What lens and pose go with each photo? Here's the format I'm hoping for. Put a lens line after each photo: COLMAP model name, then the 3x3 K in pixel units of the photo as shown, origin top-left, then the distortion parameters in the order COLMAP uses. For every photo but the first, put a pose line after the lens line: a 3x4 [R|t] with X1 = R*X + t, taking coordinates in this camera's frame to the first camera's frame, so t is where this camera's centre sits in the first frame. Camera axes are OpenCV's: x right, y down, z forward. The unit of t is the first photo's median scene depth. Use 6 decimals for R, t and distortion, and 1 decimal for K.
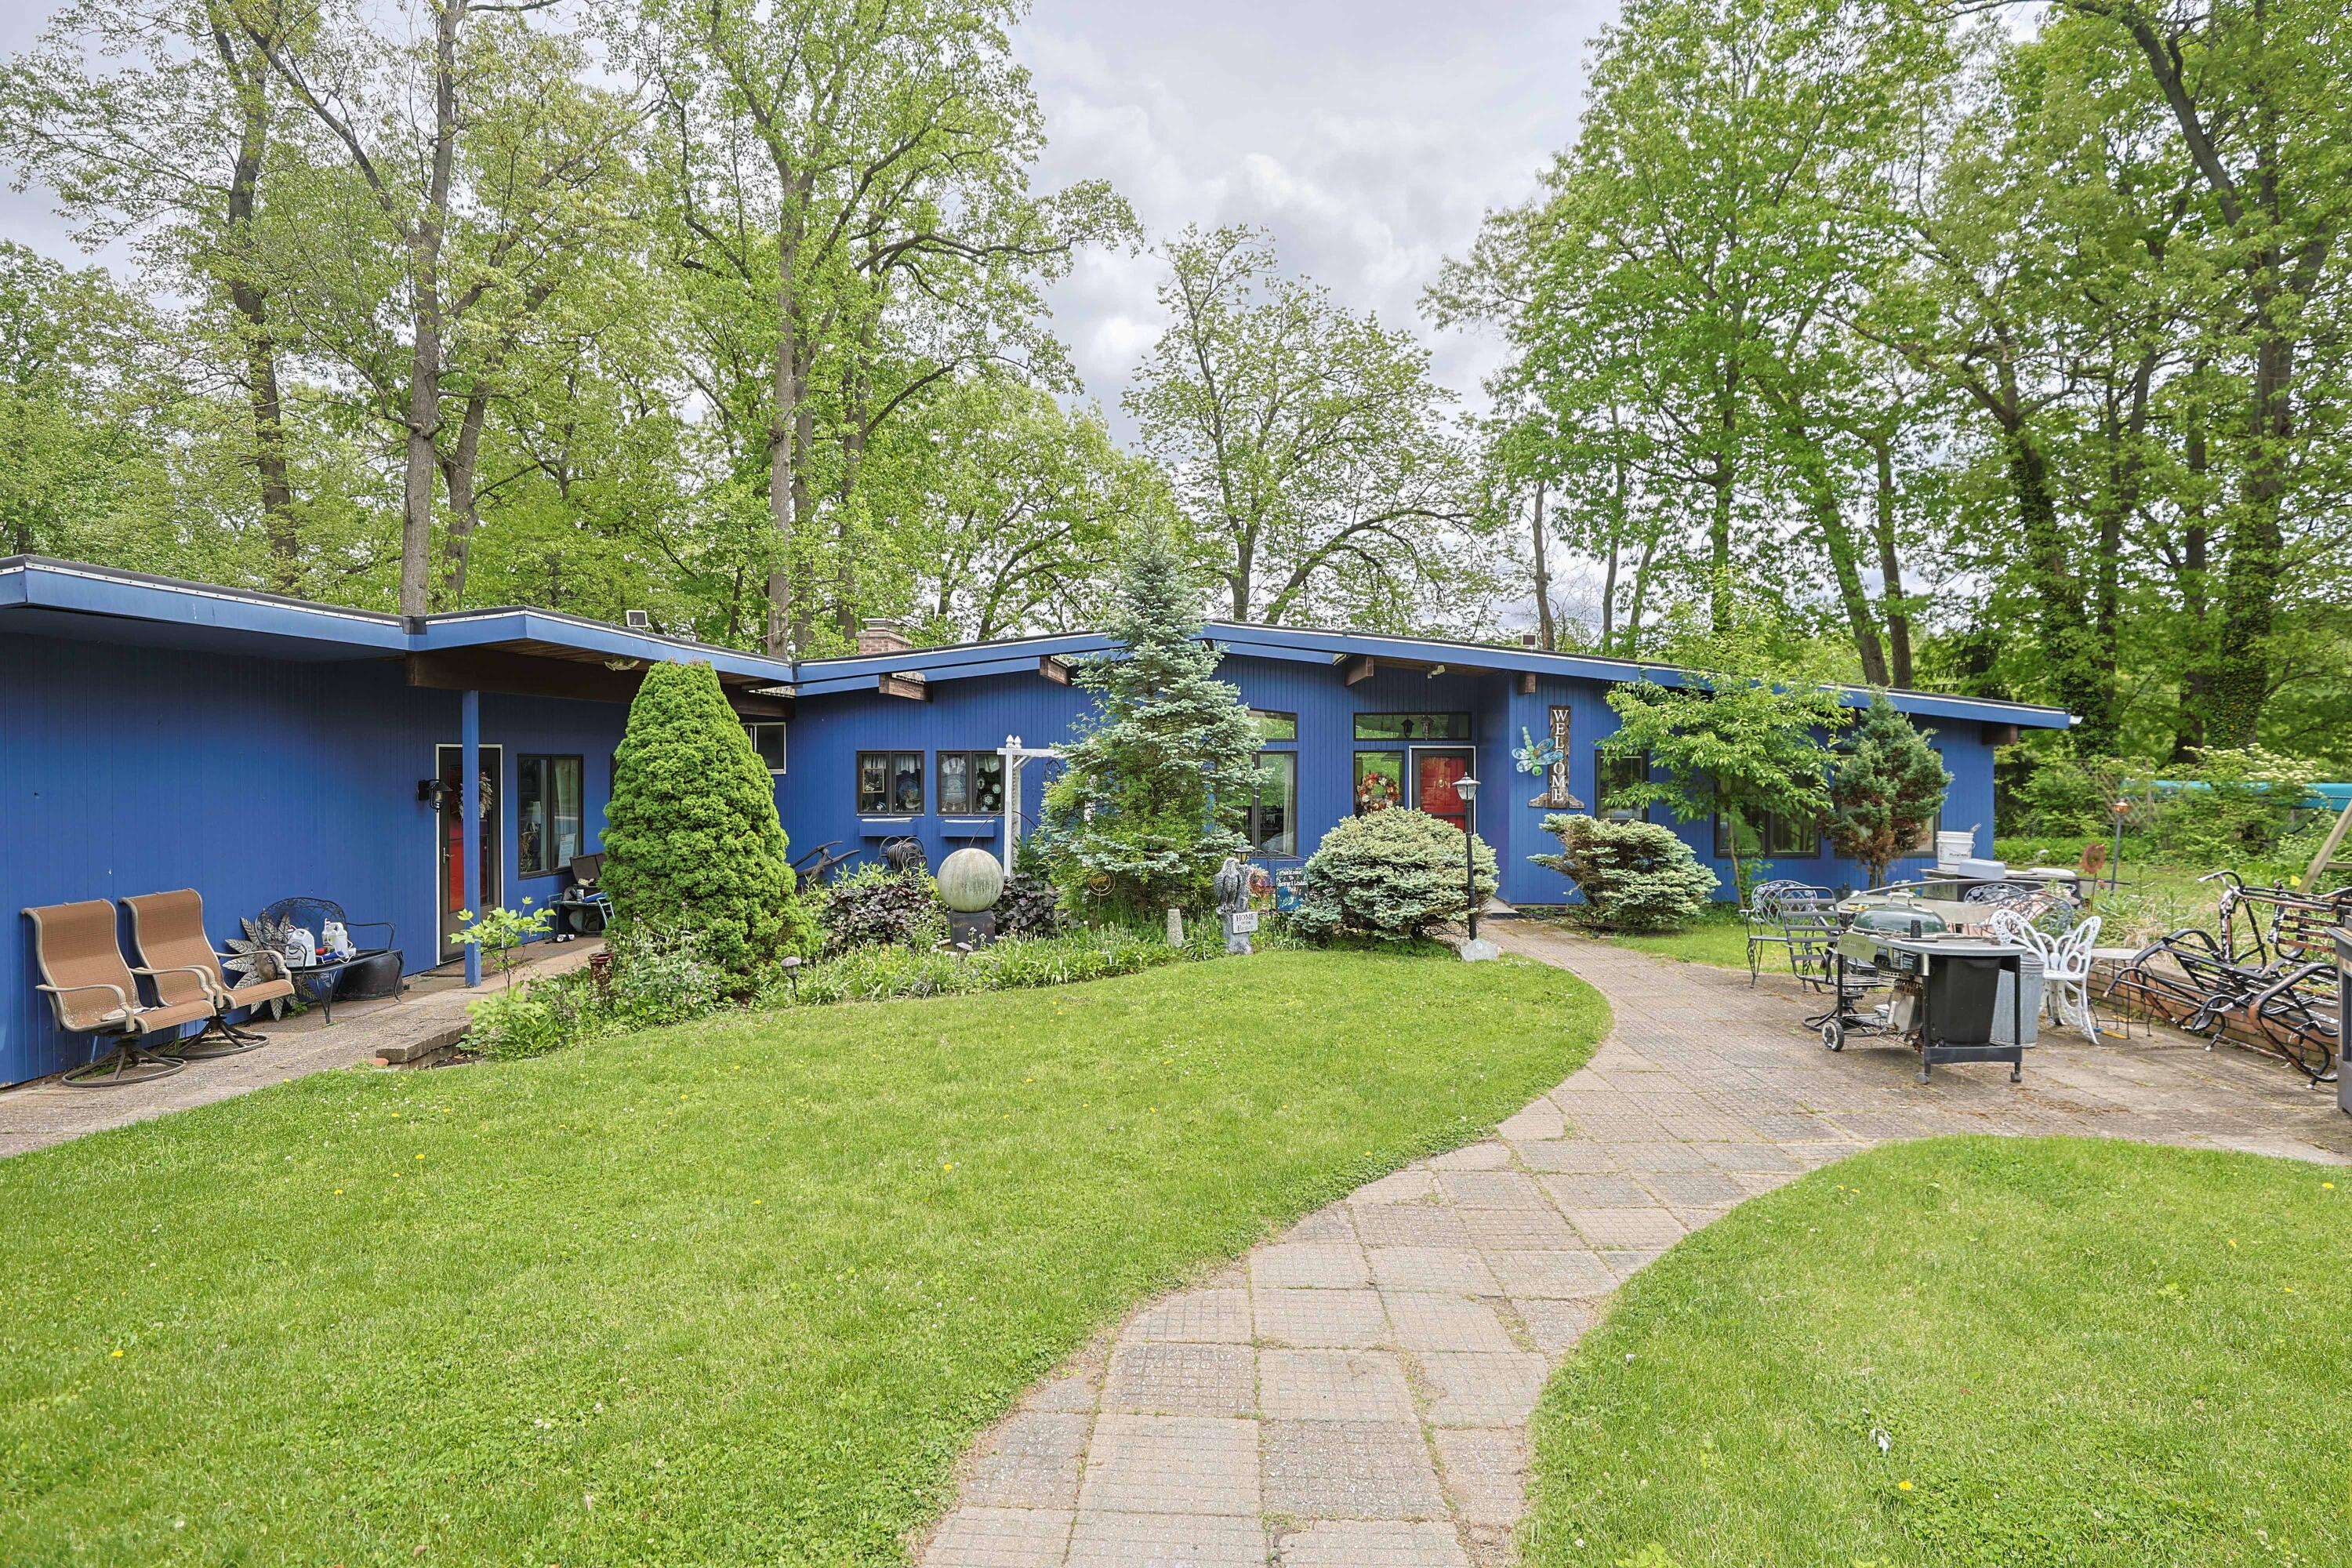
lens RADIAL K [[1139.2, 0, 1176.0], [0, 1139.2, 784.0], [0, 0, 1]] dist [-0.035778, 0.012958]
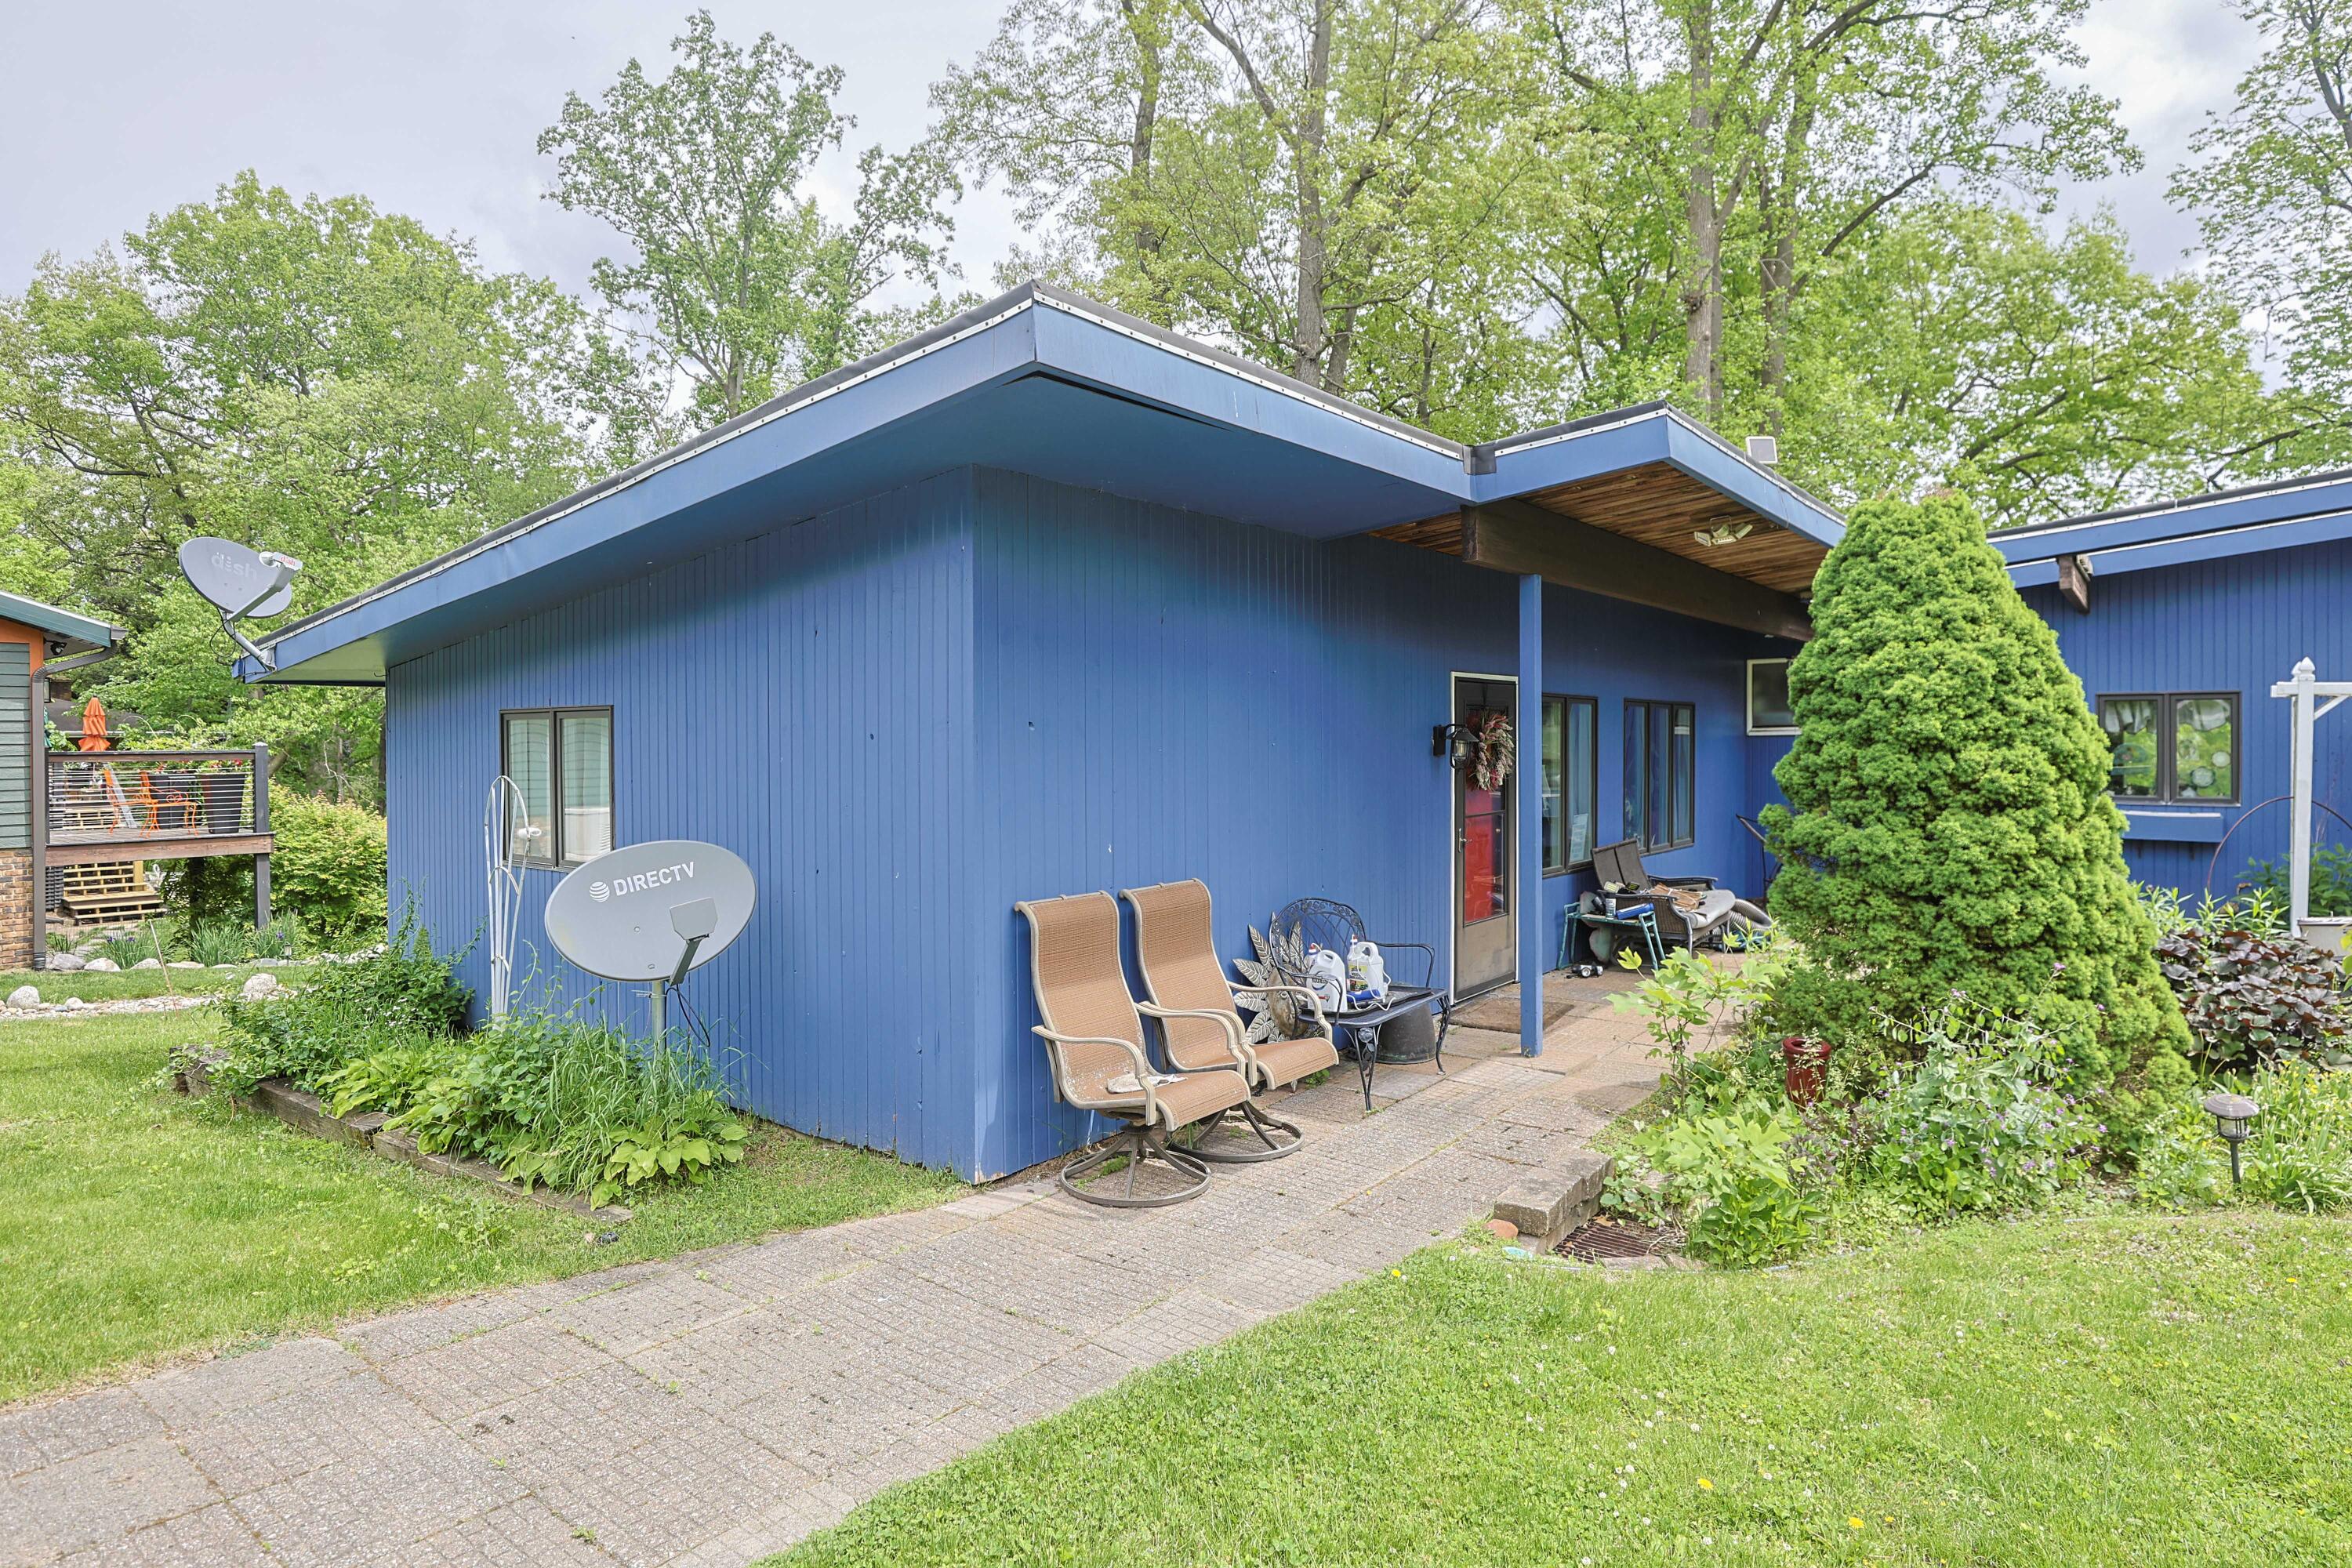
lens RADIAL K [[1249.5, 0, 1176.0], [0, 1249.5, 784.0], [0, 0, 1]] dist [-0.001521, 0.000640]
pose [[0.802306, 0.016955, -0.596672, -0.385978], [-0.009062, 0.999827, 0.016226, 0.022577], [0.596844, -0.007611, 0.802321, 0.344801]]
